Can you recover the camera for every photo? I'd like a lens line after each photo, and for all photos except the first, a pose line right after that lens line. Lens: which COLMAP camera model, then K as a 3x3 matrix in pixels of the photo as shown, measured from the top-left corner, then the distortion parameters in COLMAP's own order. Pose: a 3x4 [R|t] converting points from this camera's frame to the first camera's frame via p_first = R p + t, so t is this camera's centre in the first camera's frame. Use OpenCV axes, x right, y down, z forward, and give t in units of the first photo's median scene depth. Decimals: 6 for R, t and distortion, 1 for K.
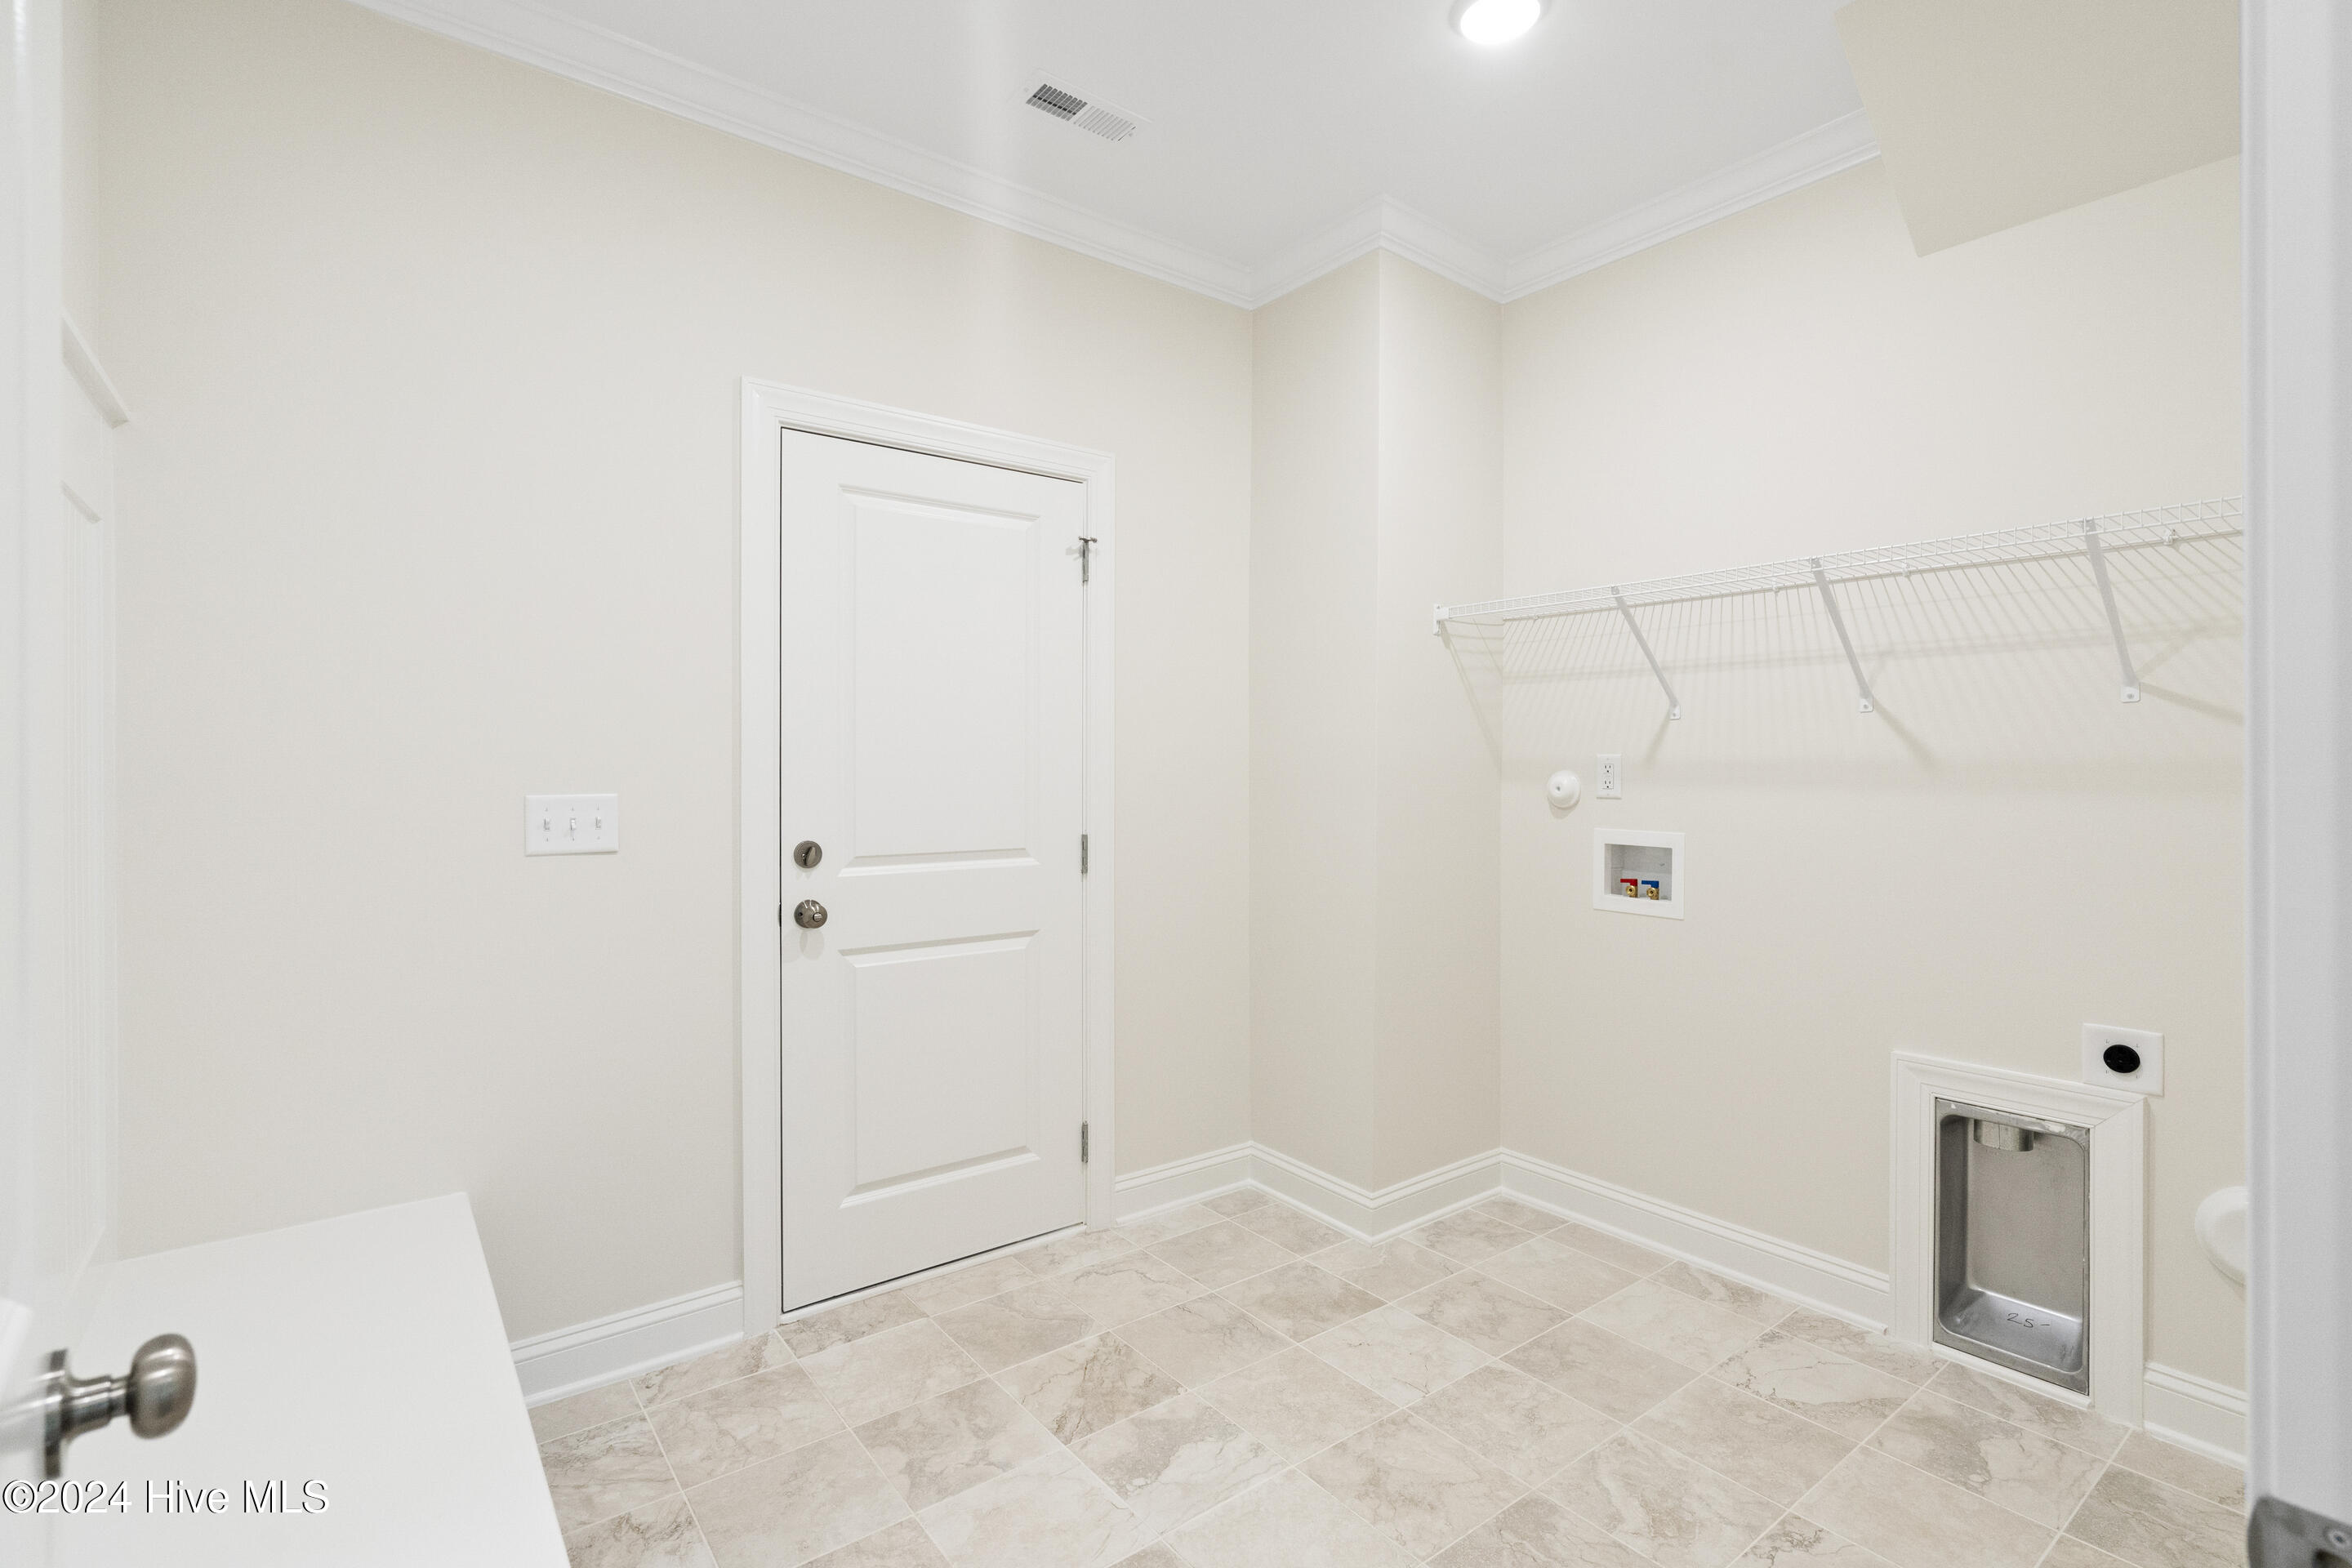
lens RADIAL K [[1065.5, 0, 1183.2], [0, 1065.5, 773.6], [0, 0, 1]] dist [-0.002325, -0.000684]
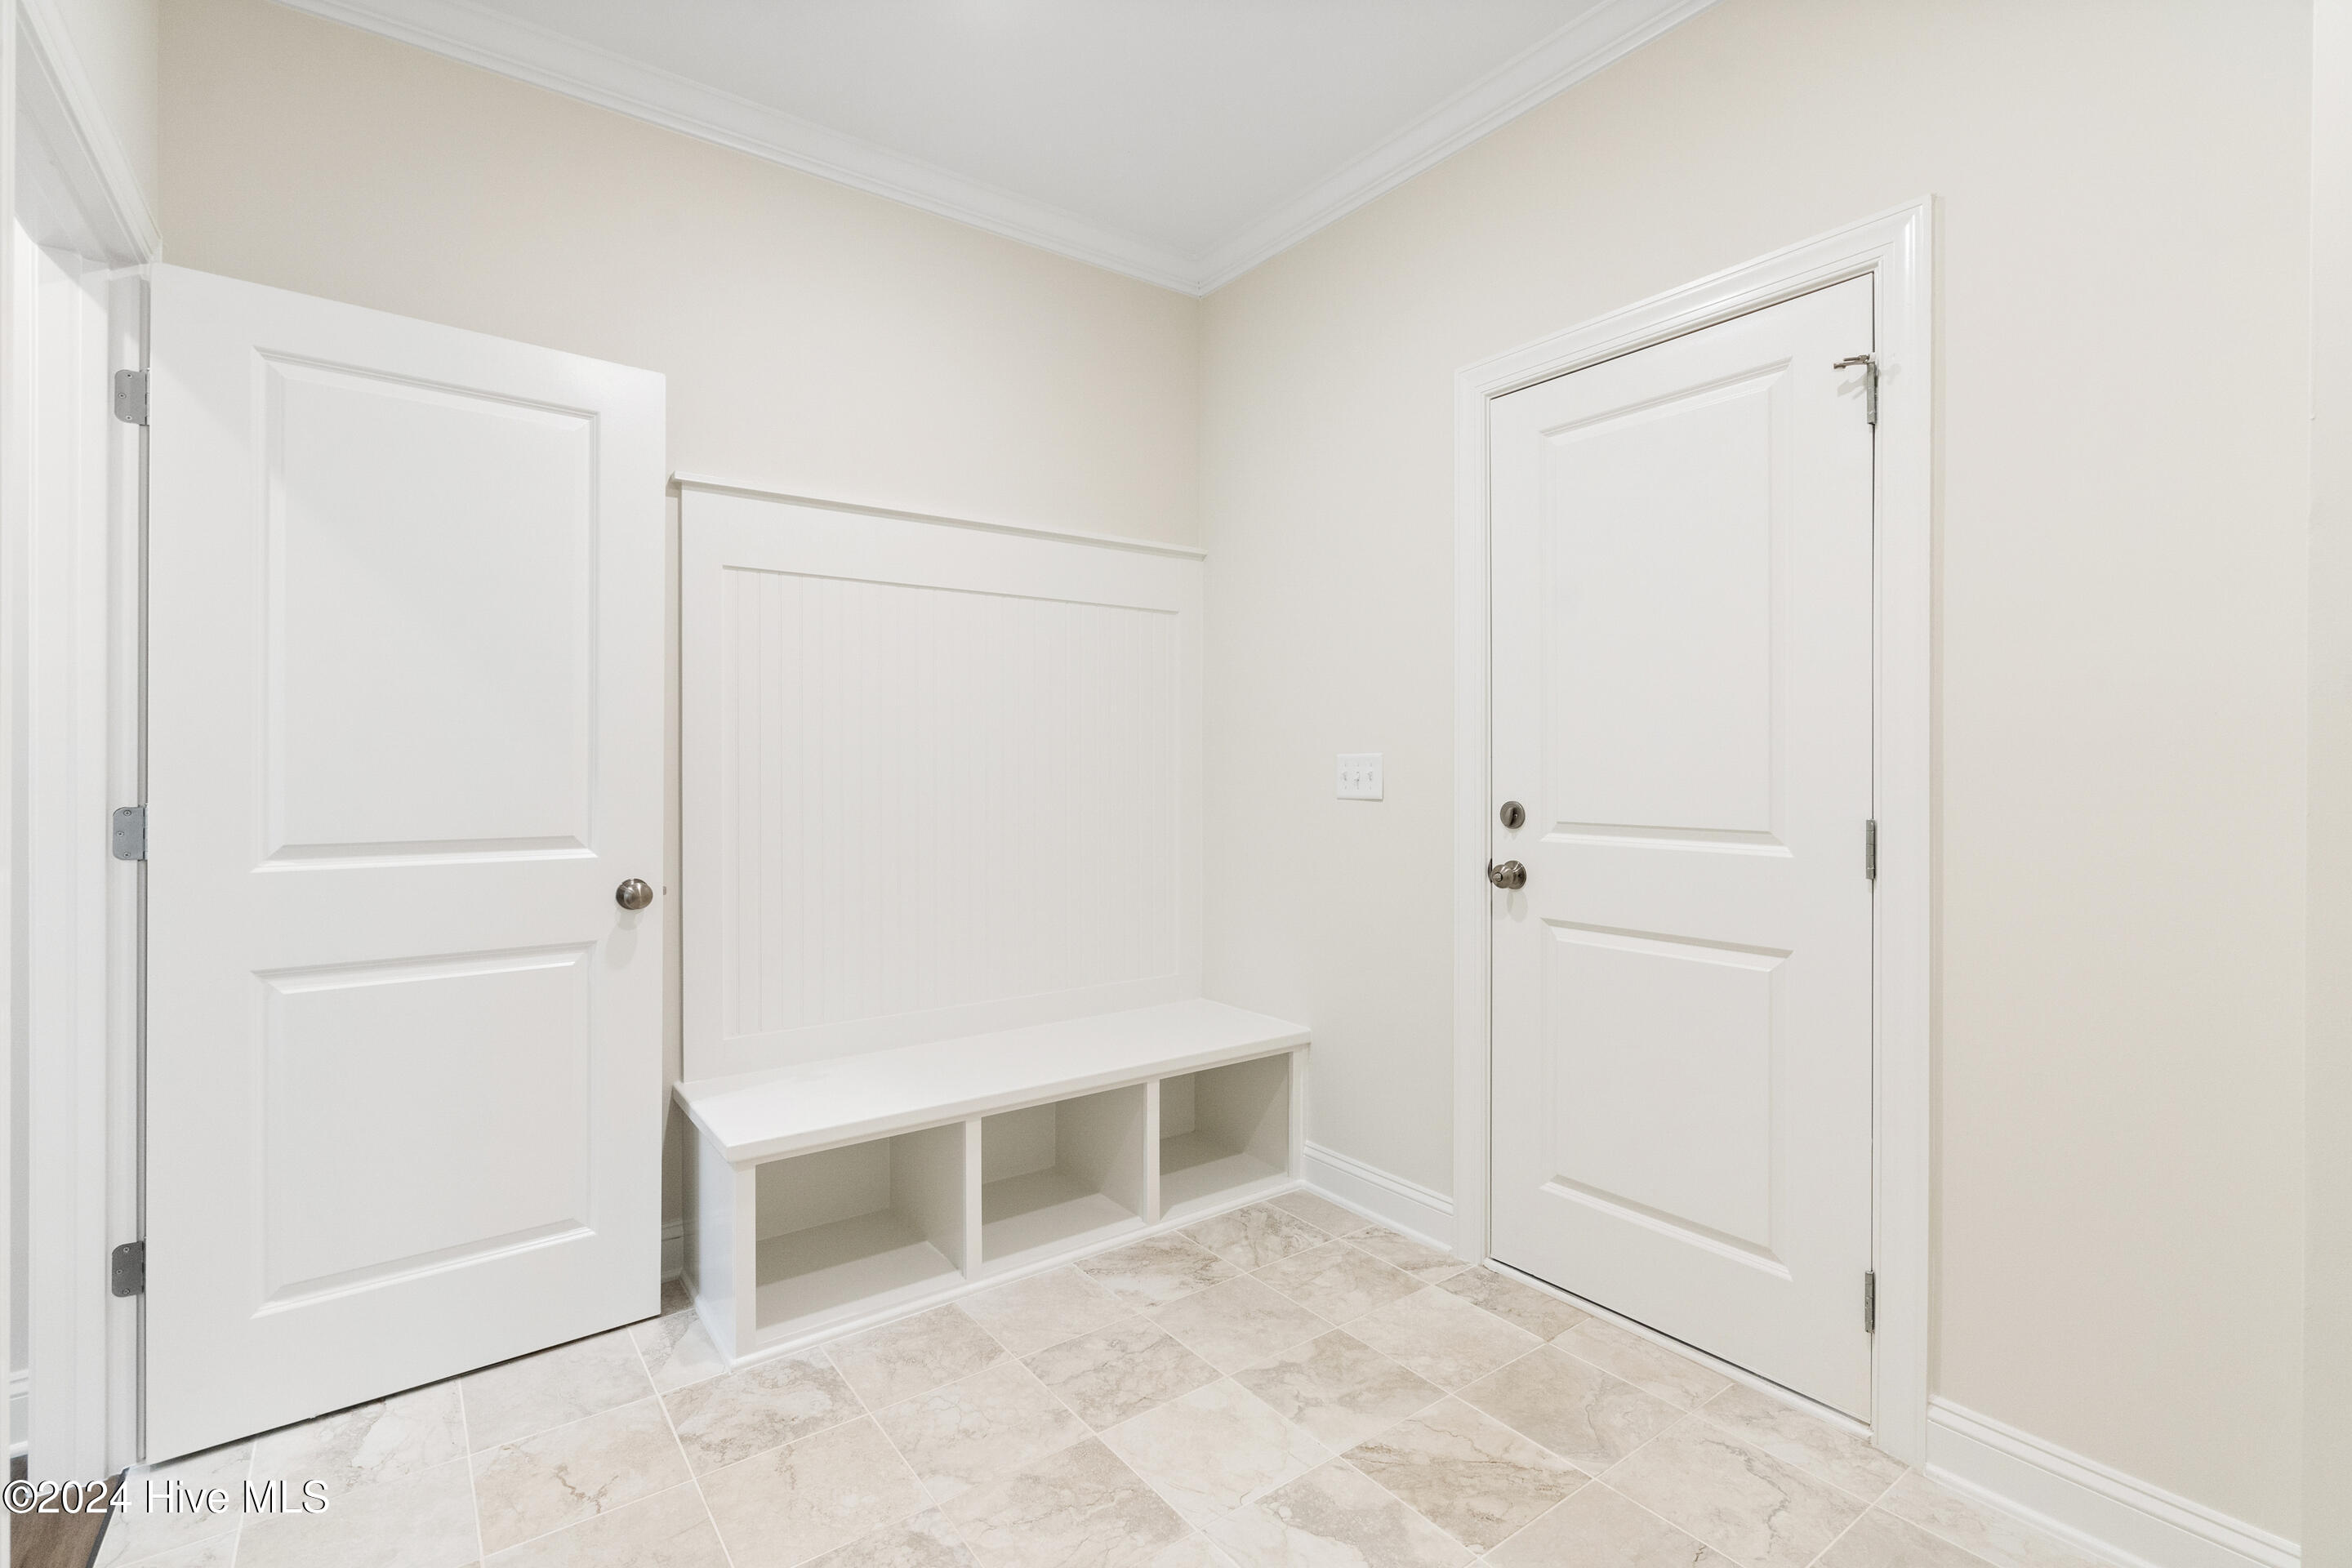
lens RADIAL K [[1065.5, 0, 1183.2], [0, 1065.5, 773.6], [0, 0, 1]] dist [-0.002325, -0.000684]
pose [[-0.009791, 0.007665, -0.999923, 0.720642], [0.000332, 0.999971, 0.007662, 0.033359], [0.999952, -0.000257, -0.009793, 0.785433]]
